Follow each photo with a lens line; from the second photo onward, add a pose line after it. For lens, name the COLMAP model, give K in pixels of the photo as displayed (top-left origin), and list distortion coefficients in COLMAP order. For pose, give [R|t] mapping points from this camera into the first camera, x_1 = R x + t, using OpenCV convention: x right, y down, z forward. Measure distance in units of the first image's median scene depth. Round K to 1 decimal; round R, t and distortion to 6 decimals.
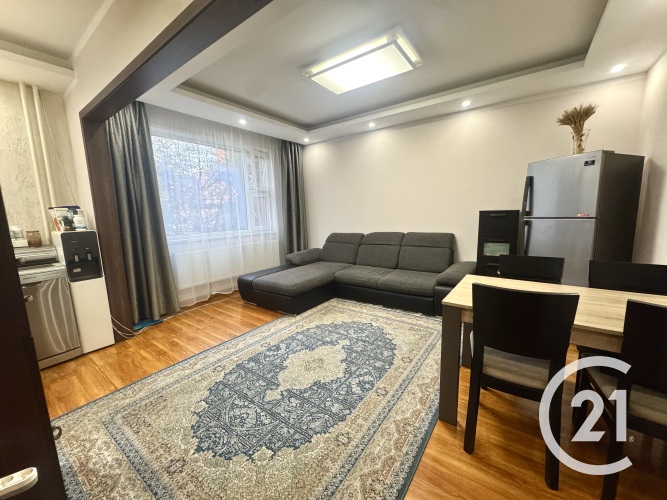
lens RADIAL K [[265.0, 0, 334.9], [0, 265.0, 250.7], [0, 0, 1]] dist [-0.000925, -0.000016]
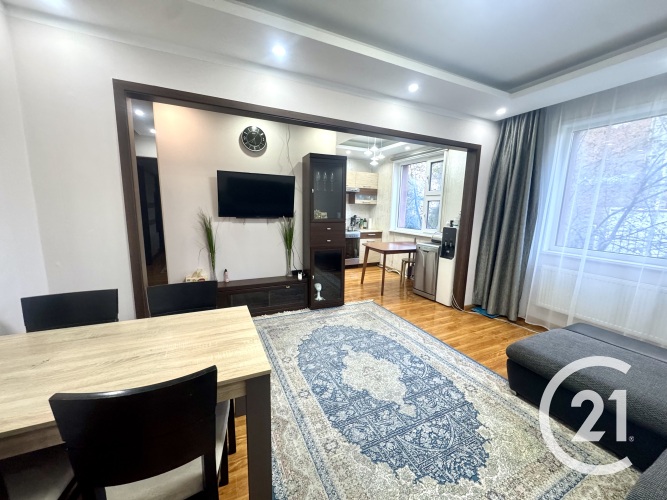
lens RADIAL K [[265.0, 0, 332.1], [0, 265.0, 252.0], [0, 0, 1]] dist [-0.000925, -0.000016]
pose [[-0.485035, 0.161840, -0.859389, 0.733603], [-0.137893, 0.956278, 0.257912, -0.238949], [0.863555, 0.243600, -0.441511, 1.105936]]
